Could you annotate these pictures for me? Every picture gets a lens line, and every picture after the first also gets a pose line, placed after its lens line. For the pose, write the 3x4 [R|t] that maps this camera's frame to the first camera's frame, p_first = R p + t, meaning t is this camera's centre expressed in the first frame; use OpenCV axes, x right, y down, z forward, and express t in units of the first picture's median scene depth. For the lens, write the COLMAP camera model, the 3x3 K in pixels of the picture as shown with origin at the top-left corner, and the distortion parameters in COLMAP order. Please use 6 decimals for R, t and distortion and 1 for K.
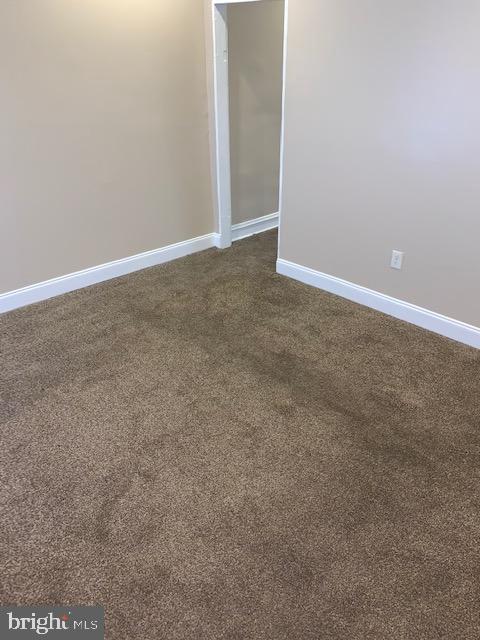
lens RADIAL K [[488.5, 0, 240.7], [0, 488.5, 321.8], [0, 0, 1]] dist [0.032256, -0.005676]
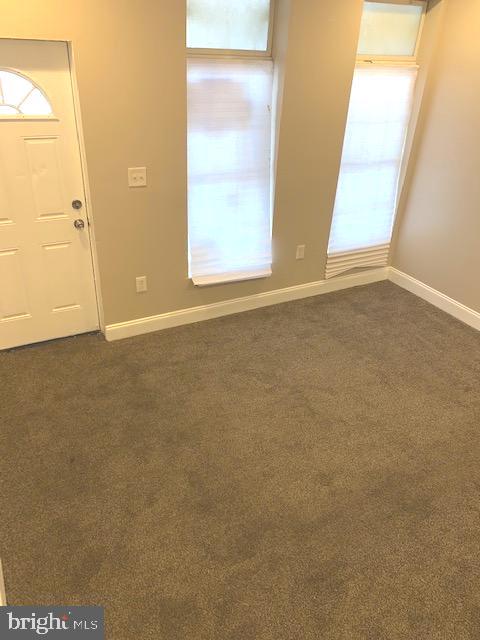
lens RADIAL K [[488.5, 0, 240.7], [0, 488.5, 321.8], [0, 0, 1]] dist [0.032256, -0.005676]
pose [[-0.264647, 0.483682, -0.834275, 0.885691], [-0.509086, 0.664674, 0.546845, -0.540327], [0.819020, 0.569438, 0.070332, 0.614664]]
